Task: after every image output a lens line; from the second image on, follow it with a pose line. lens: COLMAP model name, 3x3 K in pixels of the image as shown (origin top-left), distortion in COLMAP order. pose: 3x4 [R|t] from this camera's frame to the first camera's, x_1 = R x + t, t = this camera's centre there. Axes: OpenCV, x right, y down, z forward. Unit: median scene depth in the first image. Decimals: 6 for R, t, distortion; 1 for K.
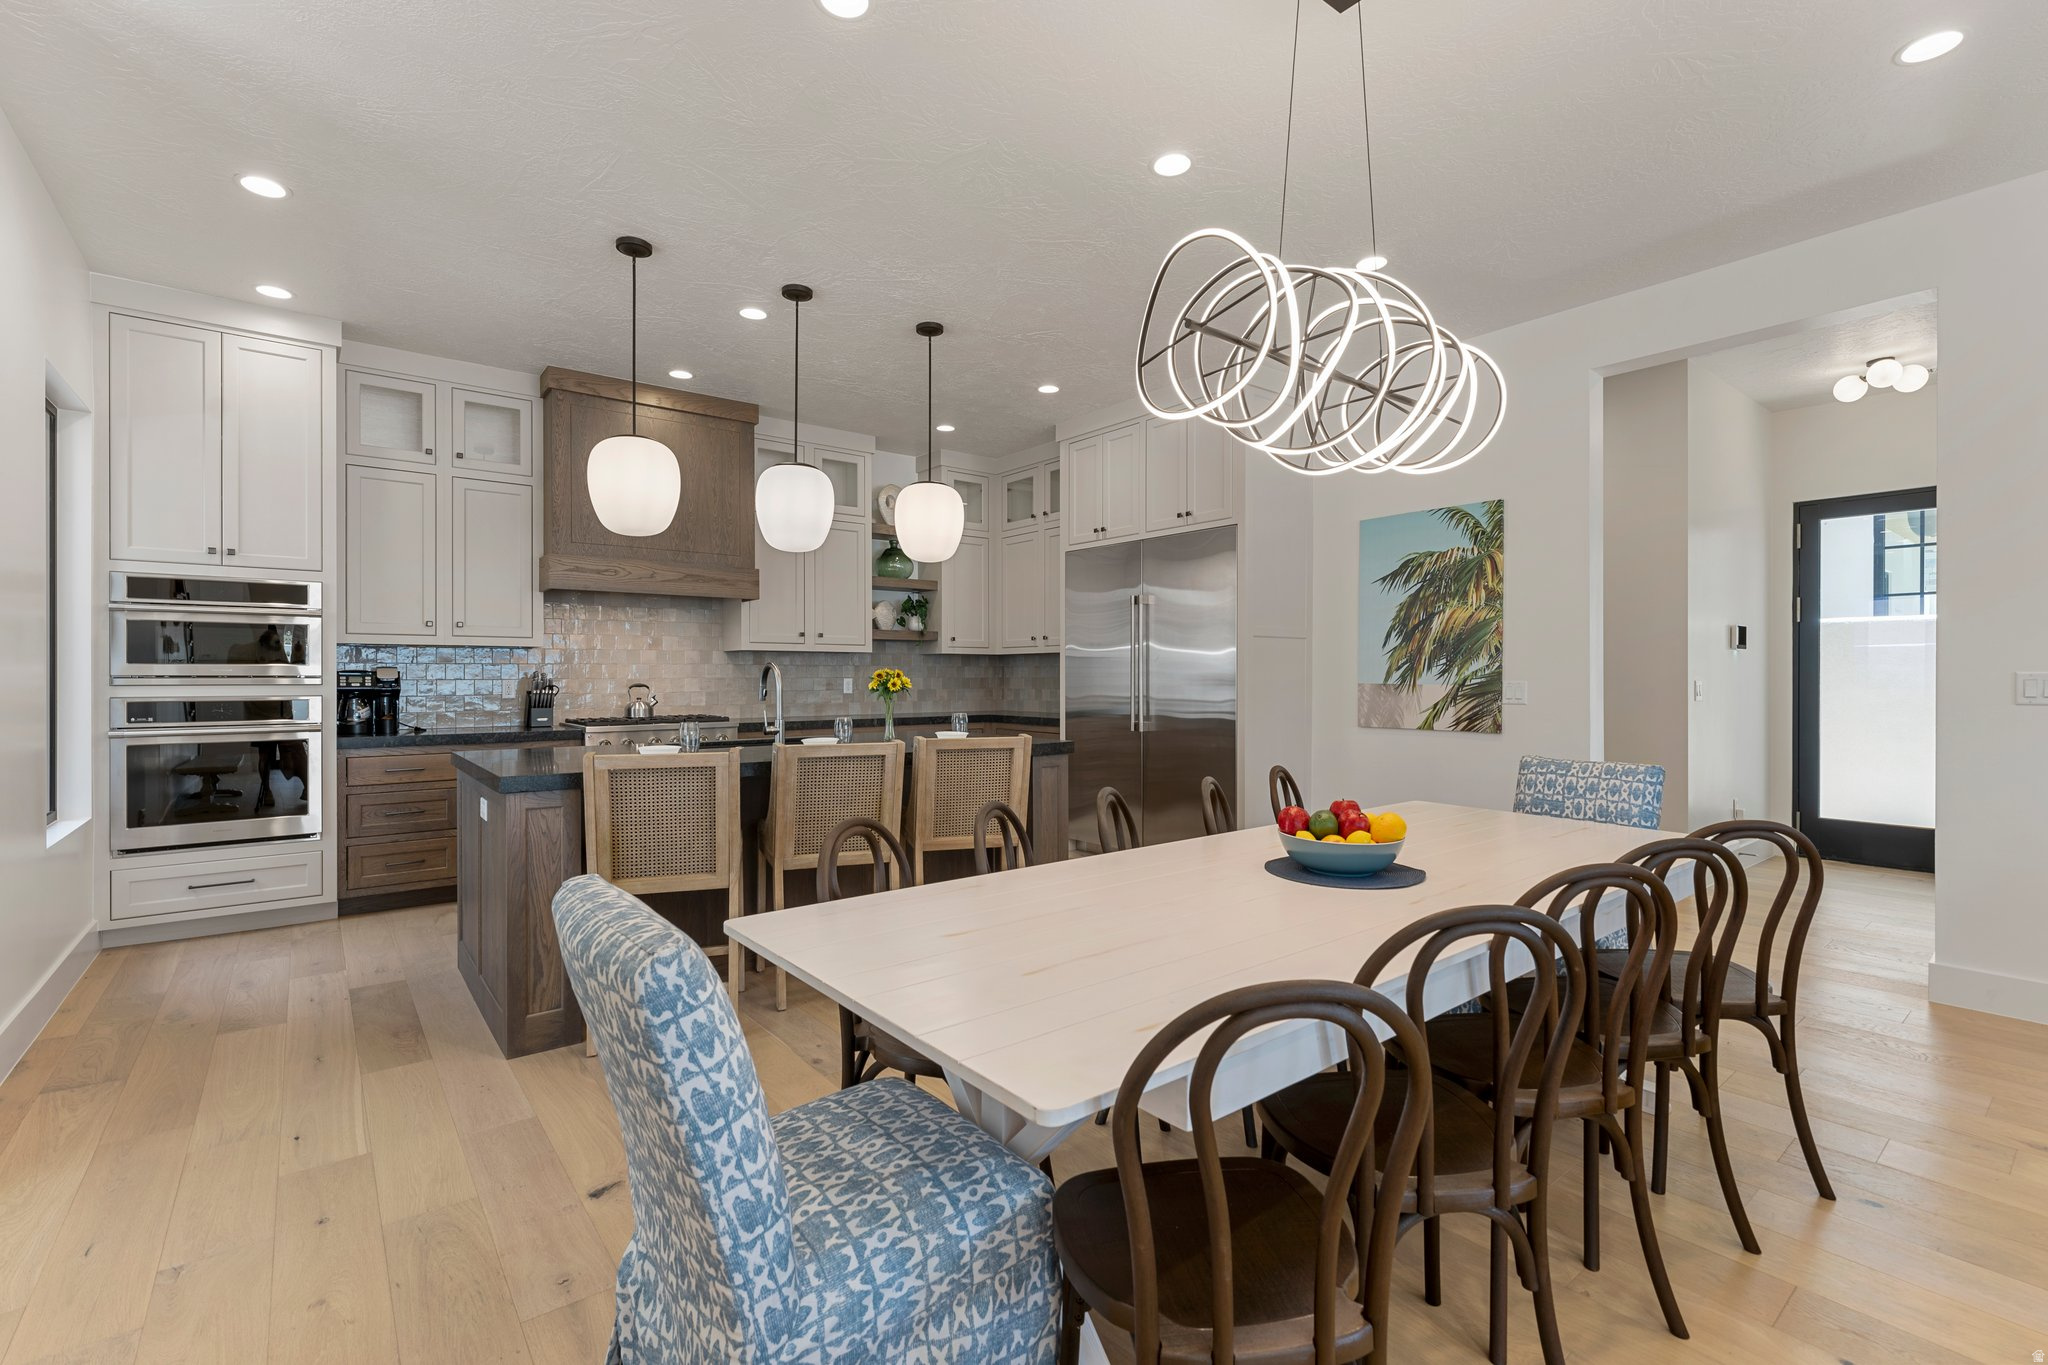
lens RADIAL K [[900.5, 0, 1024.7], [0, 900.5, 672.6], [0, 0, 1]] dist [-0.000613, 0.000024]
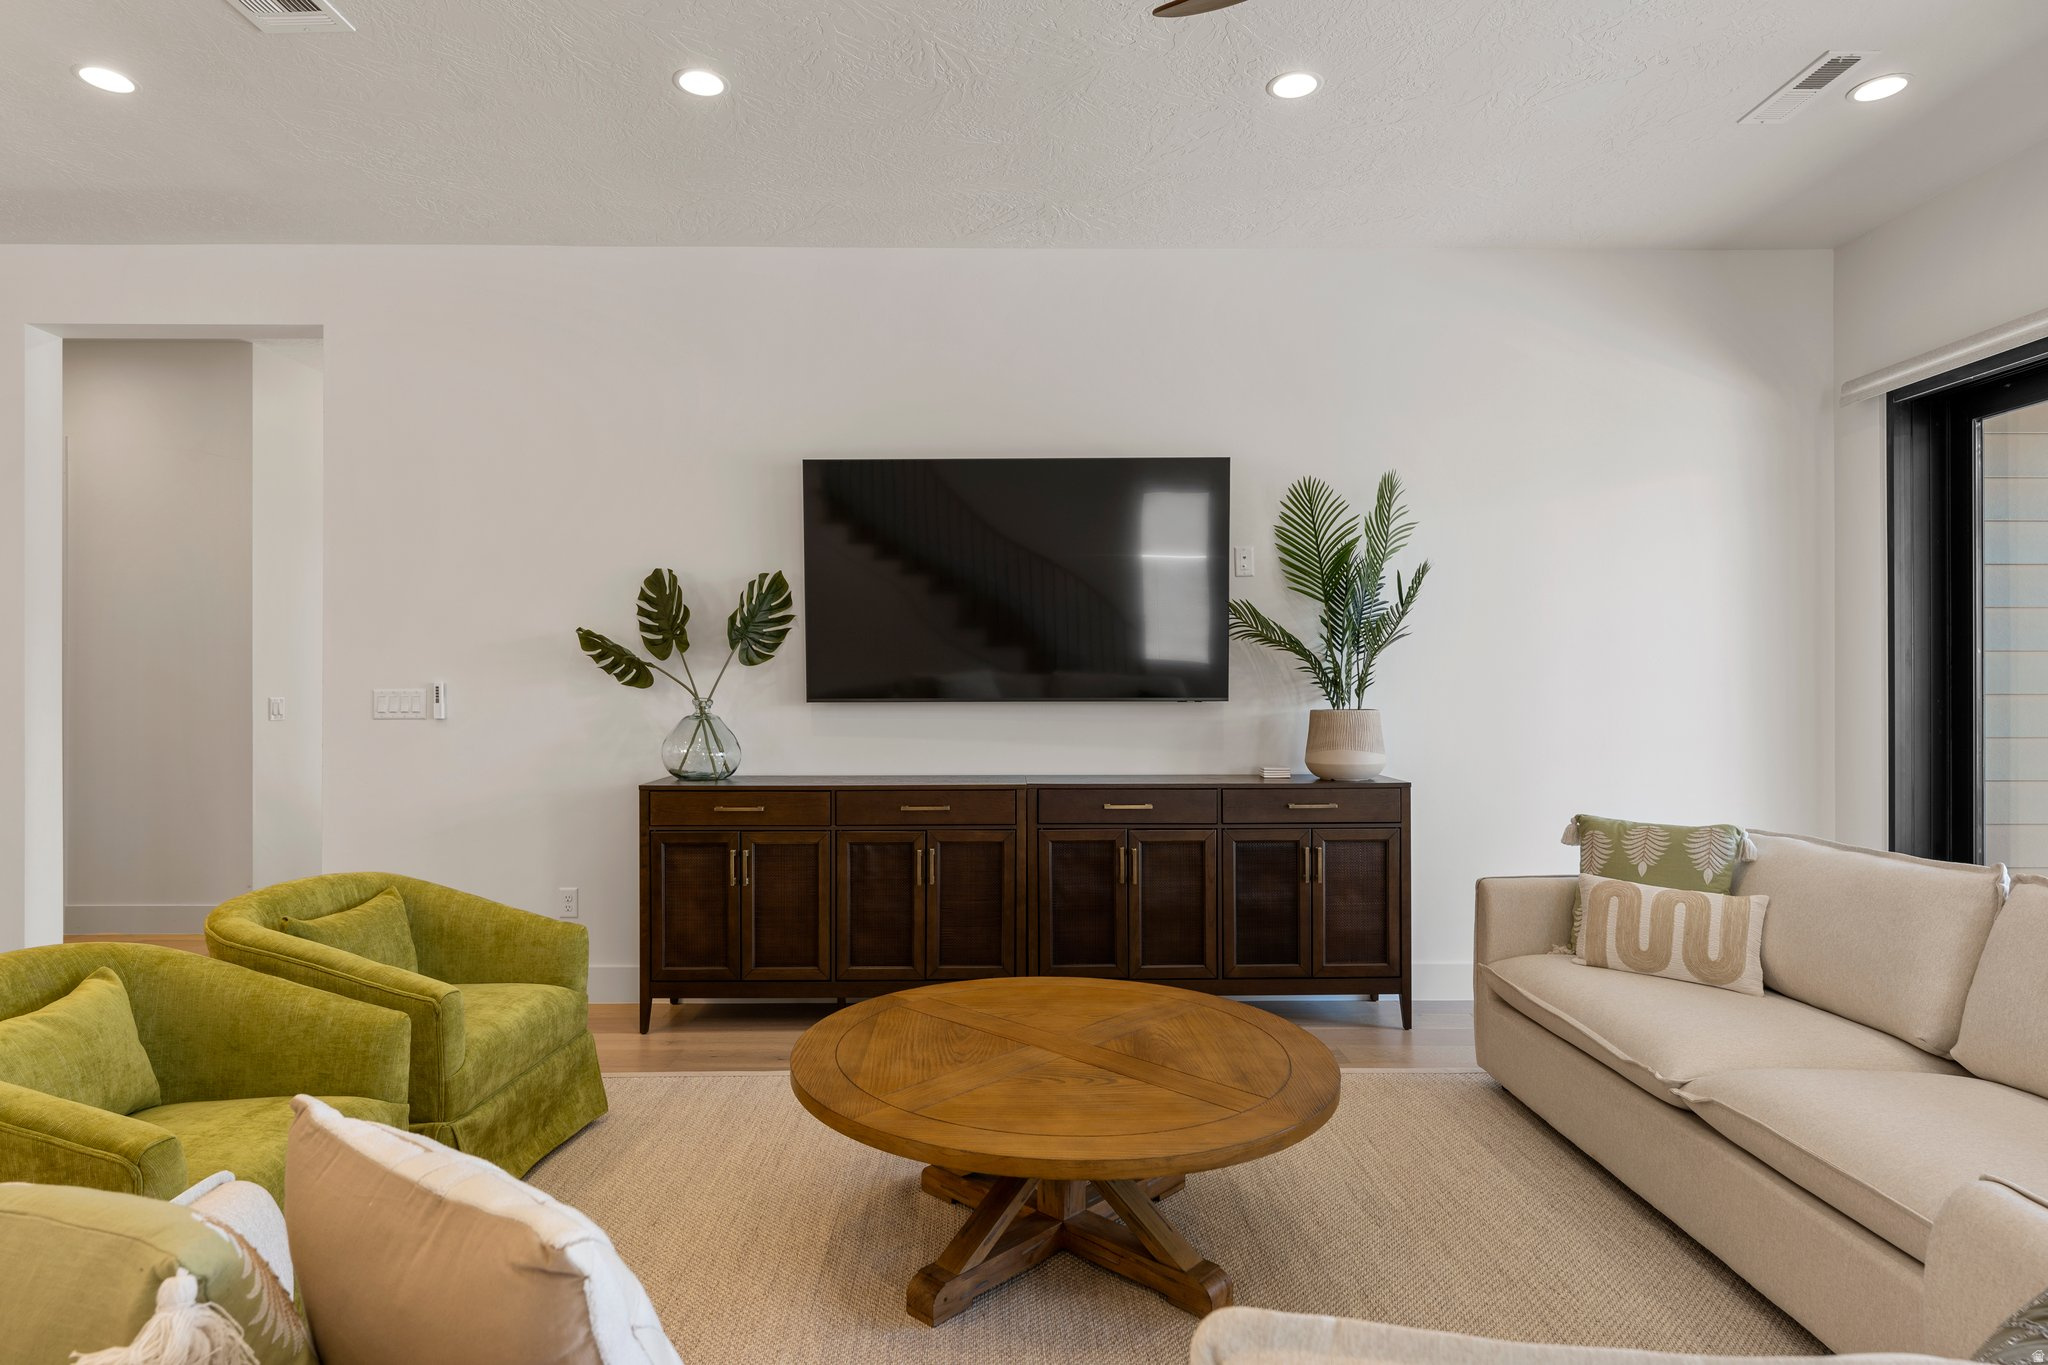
lens RADIAL K [[1126.3, 0, 1024.0], [0, 1126.3, 682.5], [0, 0, 1]] dist [0.001975, -0.000970]
pose [[0.620834, 0.003369, 0.783935, 0.347944], [-0.001925, 0.999994, -0.002773, -0.004703], [-0.783940, 0.000212, 0.620837, -0.329432]]
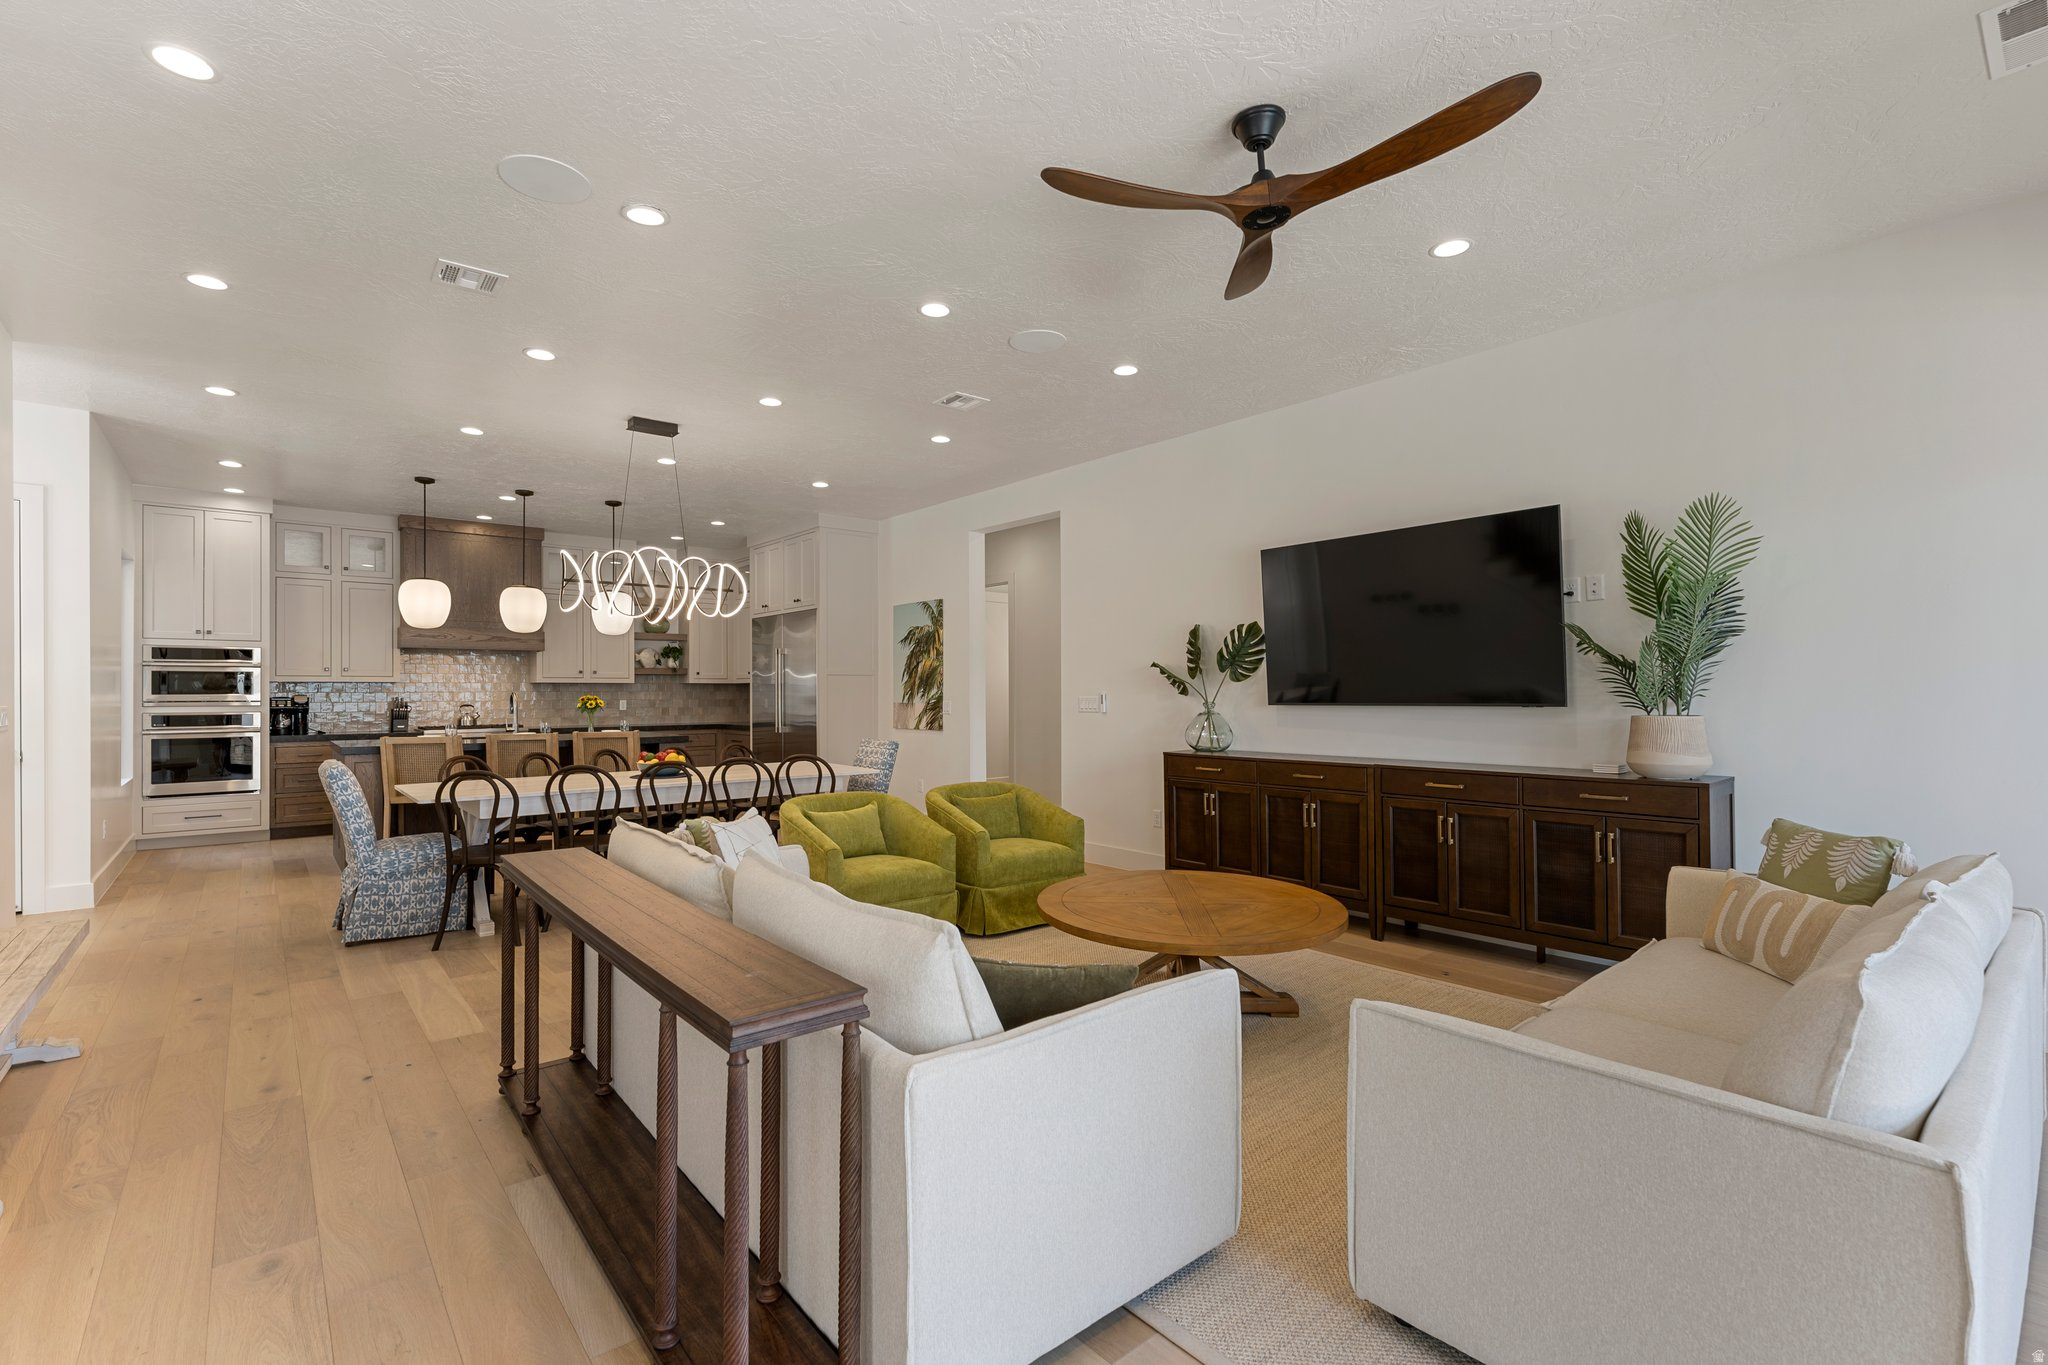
lens RADIAL K [[911.3, 0, 1025.9], [0, 911.3, 683.6], [0, 0, 1]] dist [0.001890, -0.000854]
pose [[0.999571, -0.003248, 0.029112, 0.622253], [0.003464, 0.999967, -0.007354, -0.010926], [-0.029087, 0.007452, 0.999549, -0.775838]]
